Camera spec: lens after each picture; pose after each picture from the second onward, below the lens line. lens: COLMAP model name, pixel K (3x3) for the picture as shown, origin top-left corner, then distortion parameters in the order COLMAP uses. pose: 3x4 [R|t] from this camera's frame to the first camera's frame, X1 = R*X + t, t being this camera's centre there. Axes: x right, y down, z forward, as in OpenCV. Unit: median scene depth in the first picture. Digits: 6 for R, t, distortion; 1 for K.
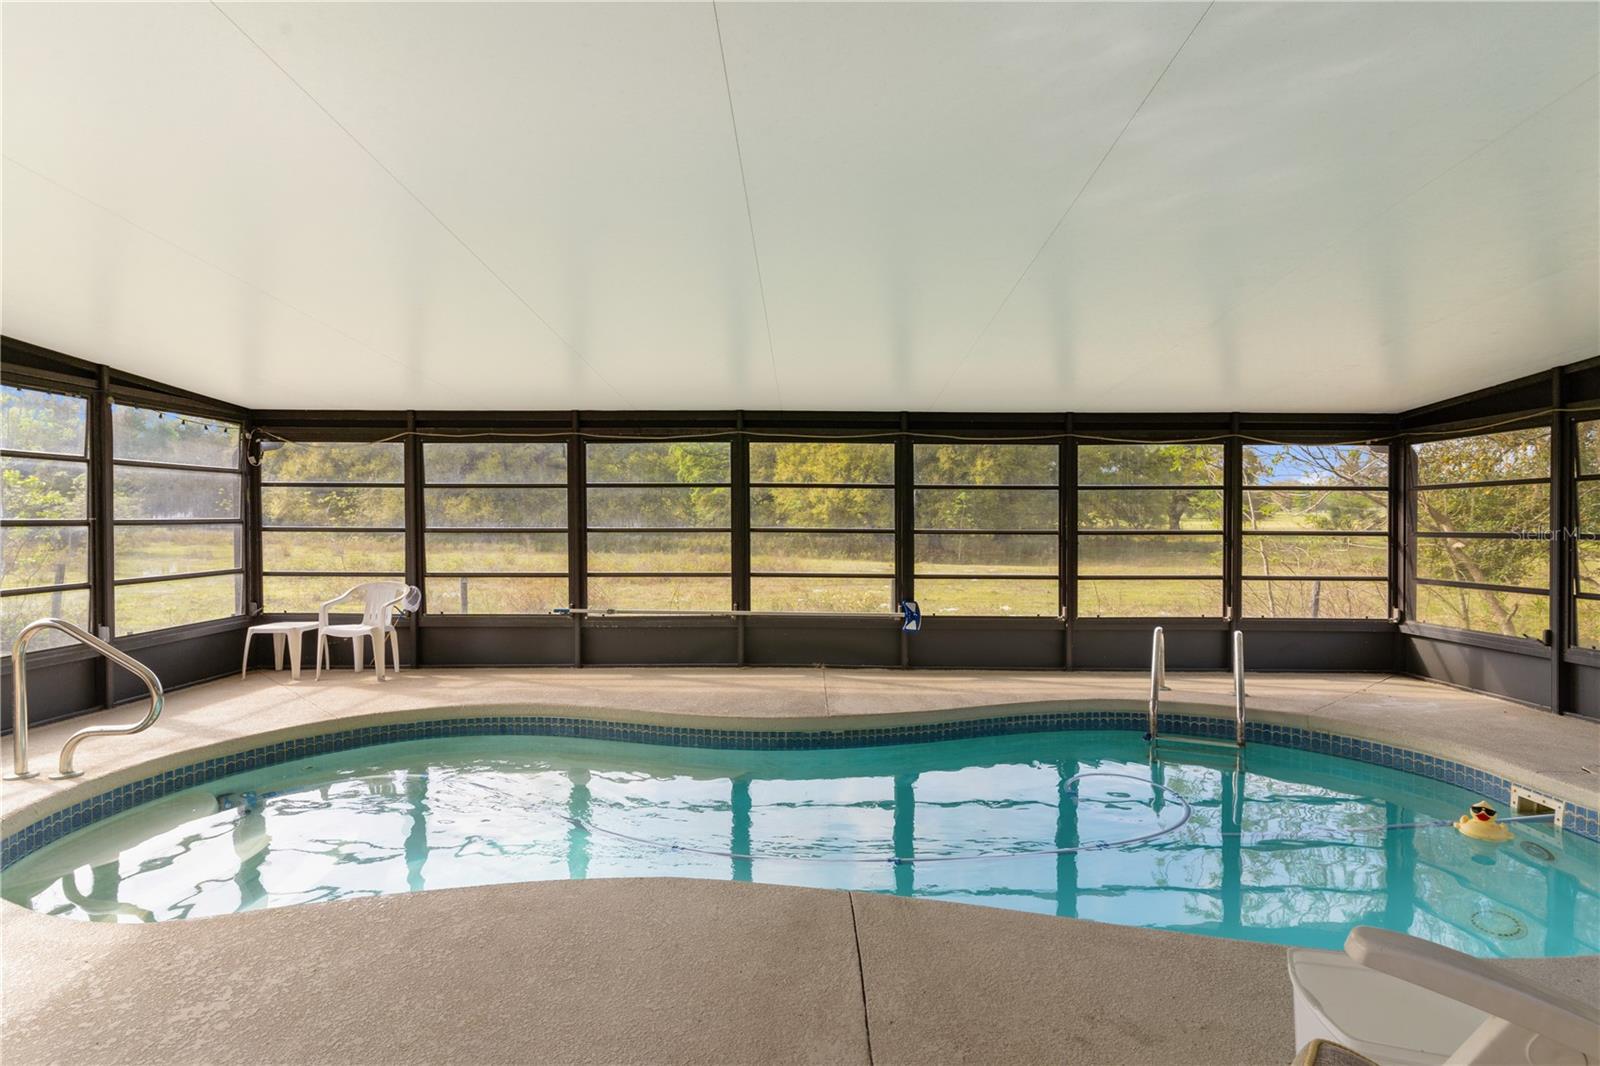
lens RADIAL K [[776.7, 0, 800.2], [0, 776.7, 529.8], [0, 0, 1]] dist [0.004188, 0.000393]
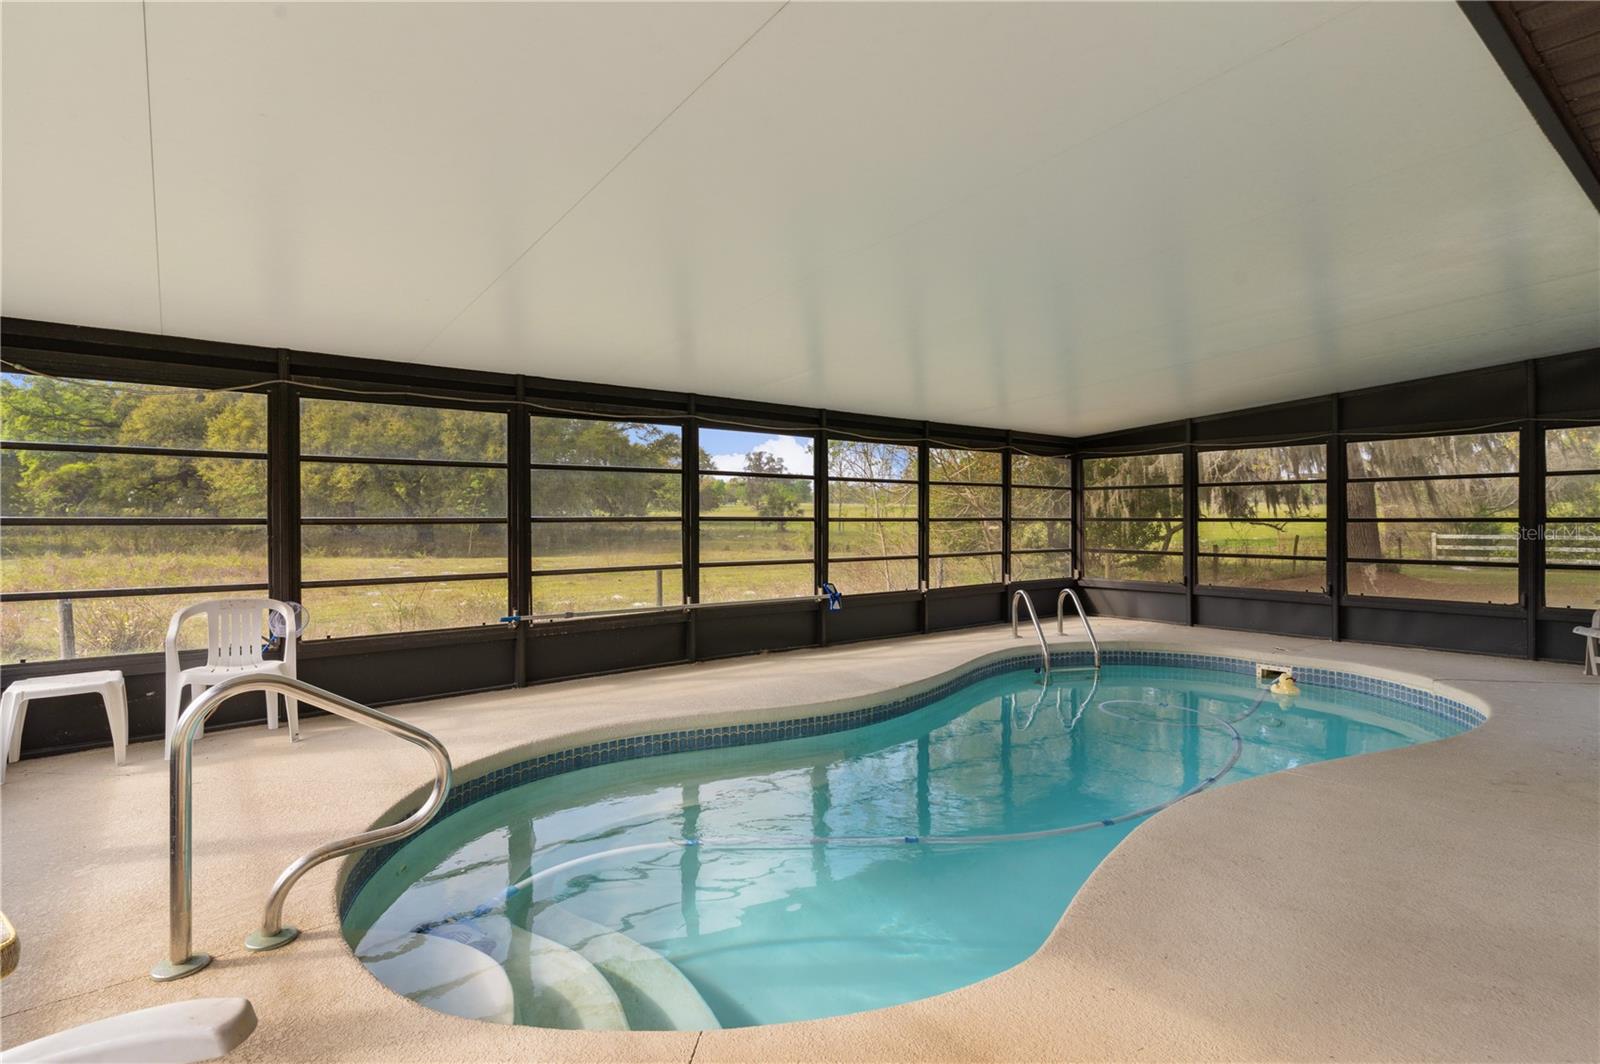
lens RADIAL K [[783.3, 0, 797.3], [0, 783.3, 513.2], [0, 0, 1]] dist [0.001653, -0.000464]
pose [[0.779813, -0.000119, 0.626012, -0.587059], [0.005337, 0.999965, -0.006458, 0.000254], [-0.625990, 0.008377, 0.779786, 0.170721]]
